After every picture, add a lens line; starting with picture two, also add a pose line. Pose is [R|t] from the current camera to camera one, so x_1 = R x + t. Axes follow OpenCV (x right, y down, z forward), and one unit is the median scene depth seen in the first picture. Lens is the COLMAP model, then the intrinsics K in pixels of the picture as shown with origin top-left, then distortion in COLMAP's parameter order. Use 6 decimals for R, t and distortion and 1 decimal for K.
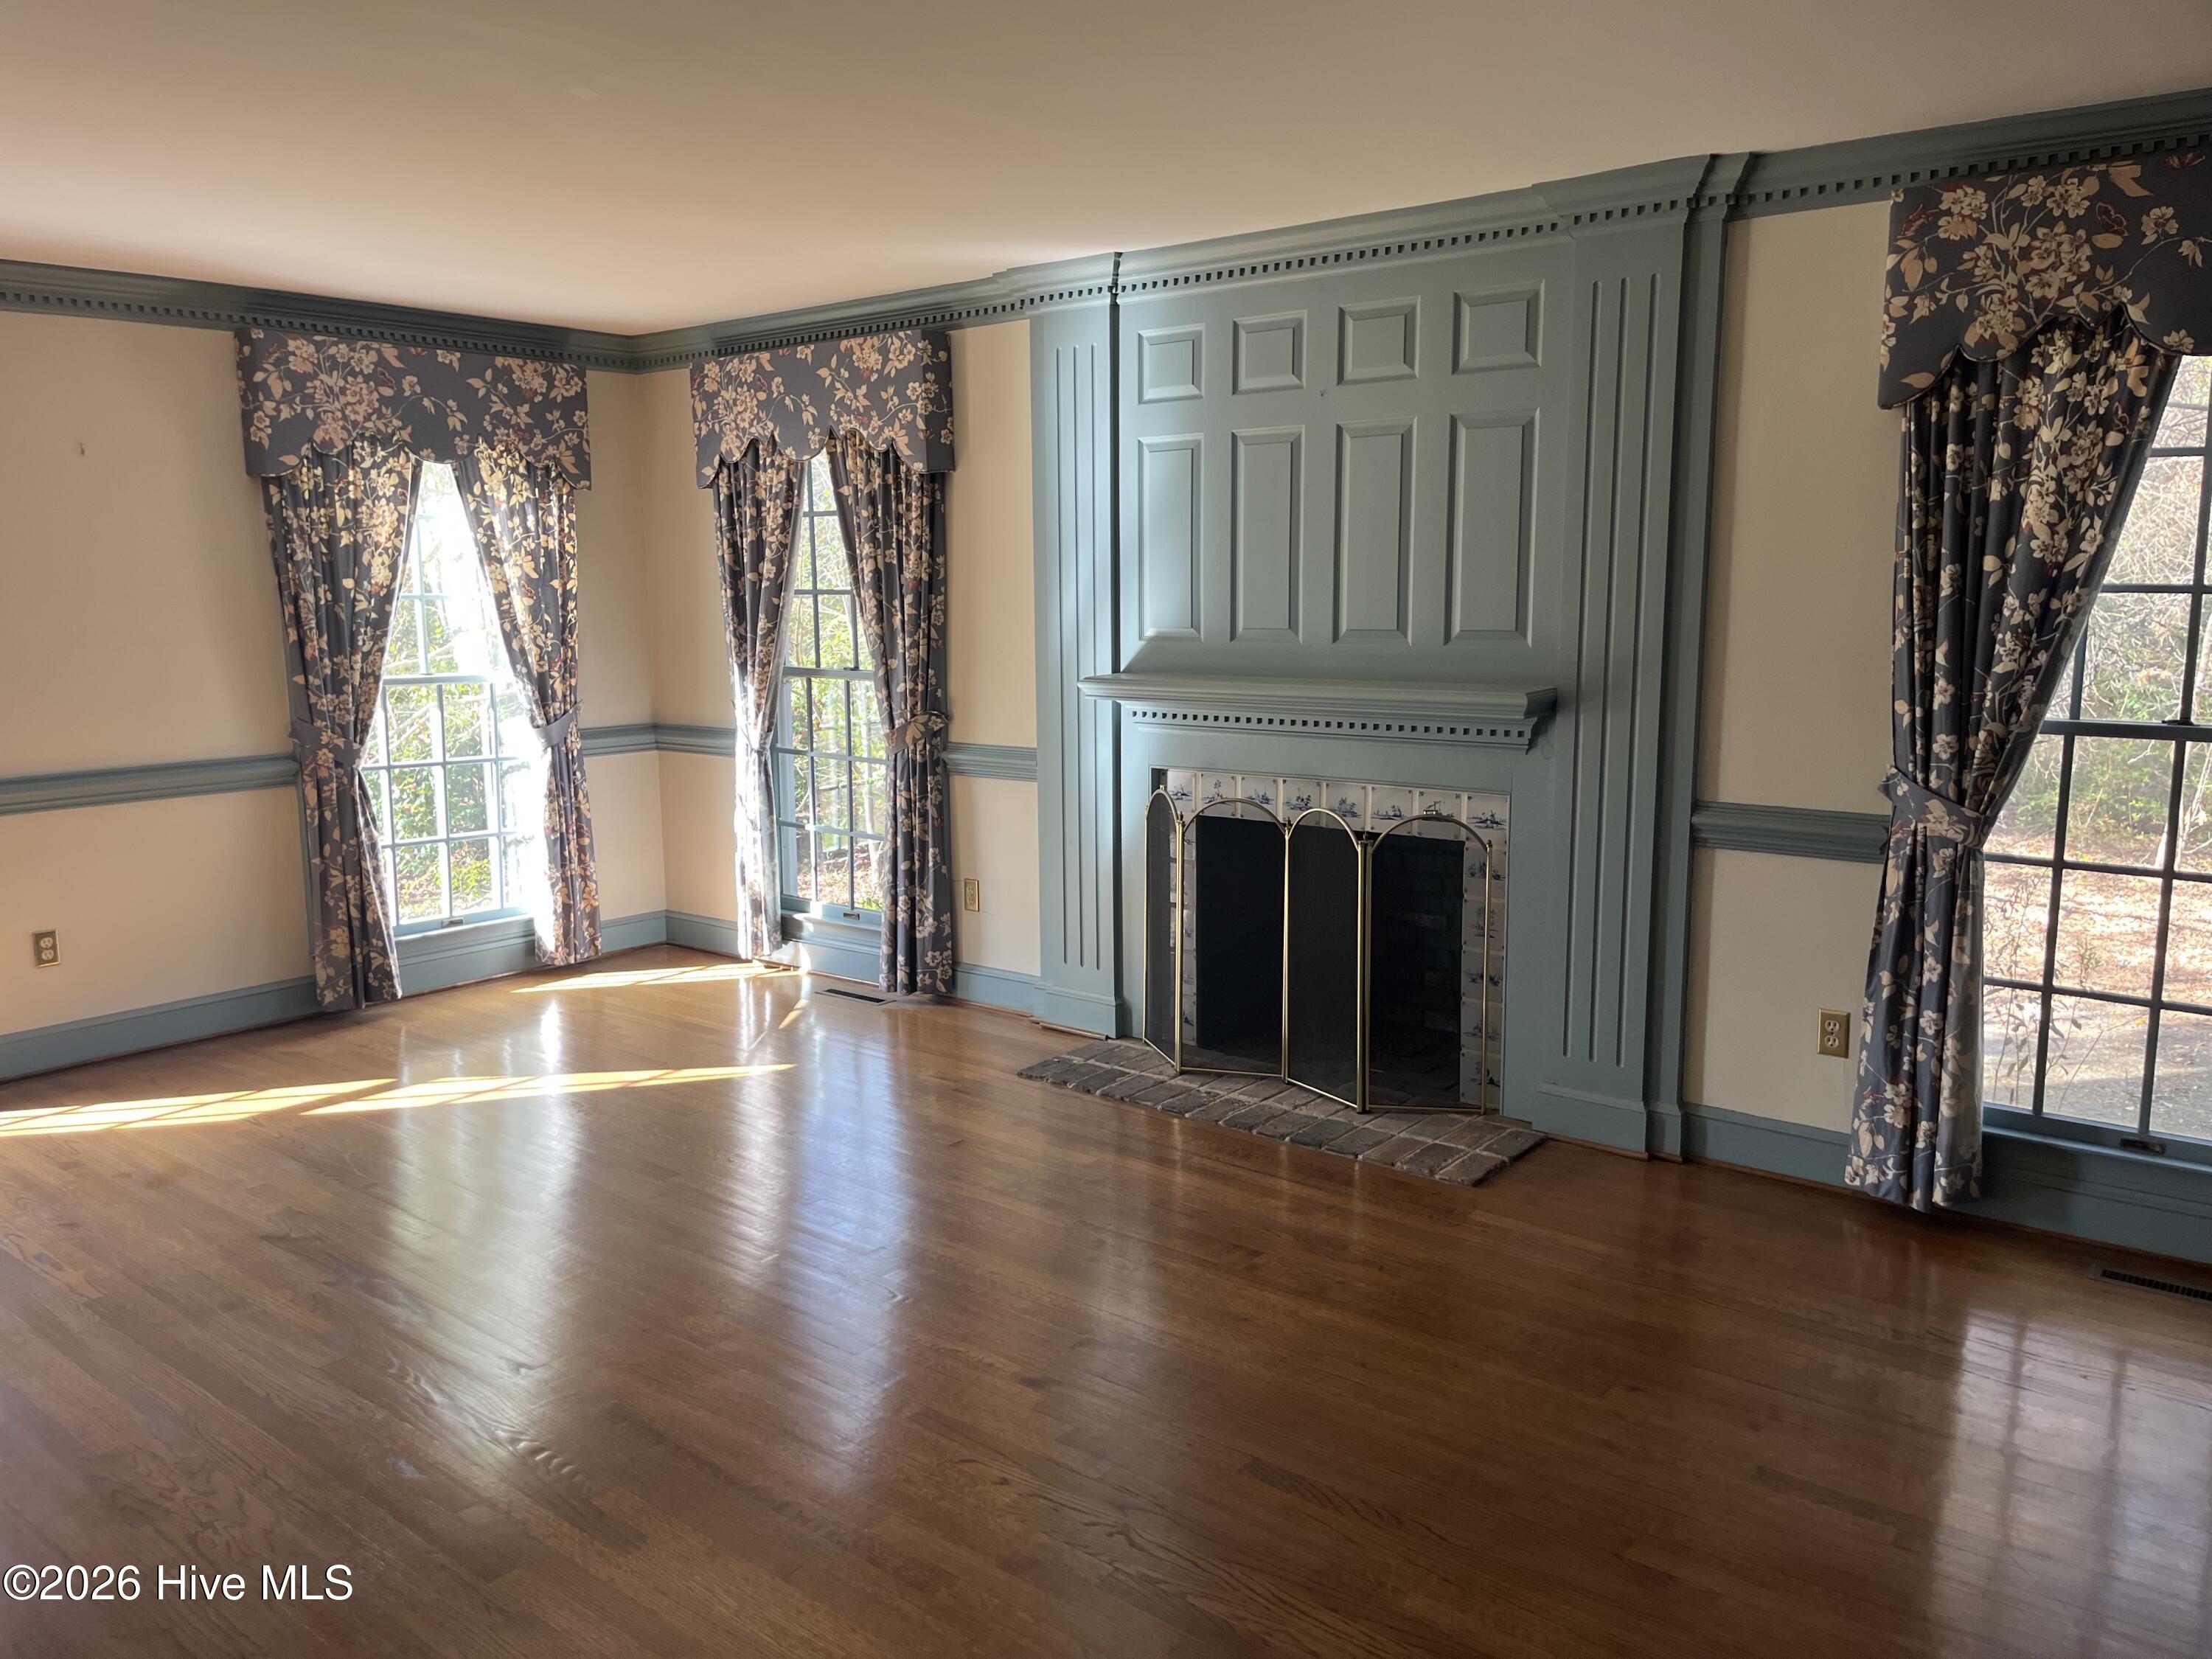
lens RADIAL K [[1711.7, 0, 1092.3], [0, 1711.7, 847.4], [0, 0, 1]] dist [0.123496, -0.159131]
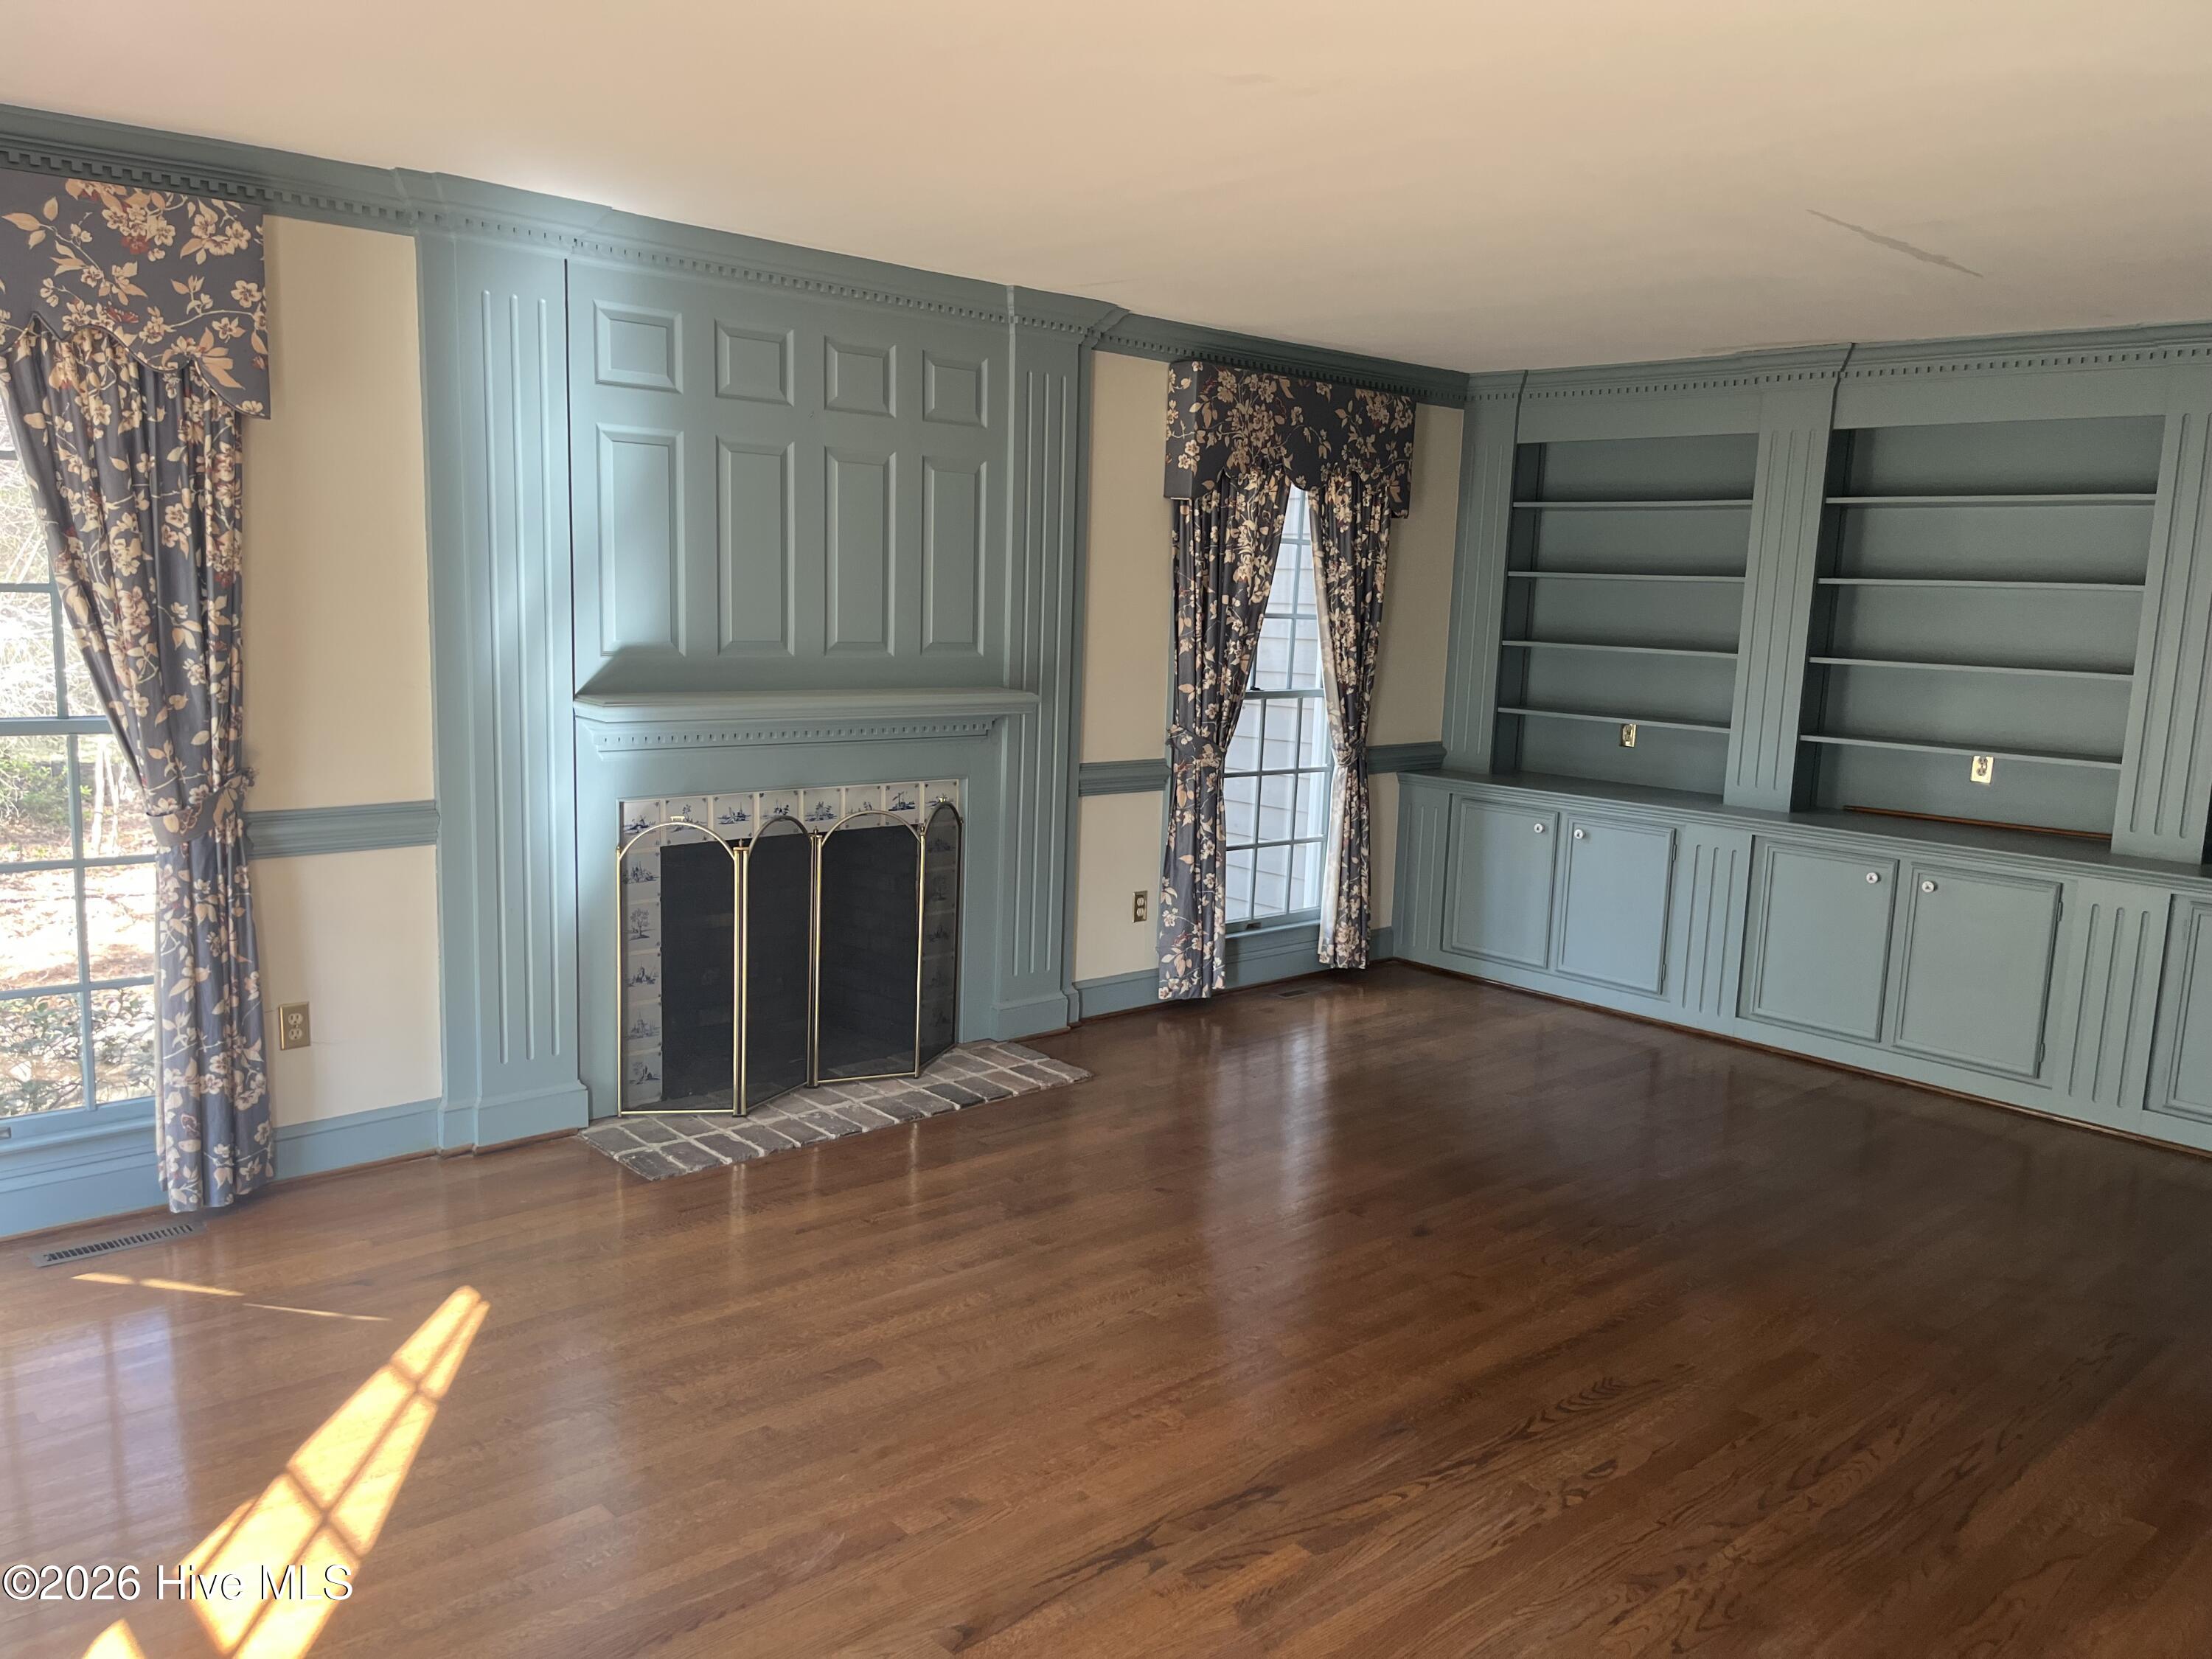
lens RADIAL K [[1711.7, 0, 1092.3], [0, 1711.7, 847.4], [0, 0, 1]] dist [0.123496, -0.159131]
pose [[0.130353, -0.138341, 0.981769, -0.890986], [0.123030, 0.984821, 0.122436, -0.112854], [-0.983805, 0.104827, 0.145394, 0.707371]]
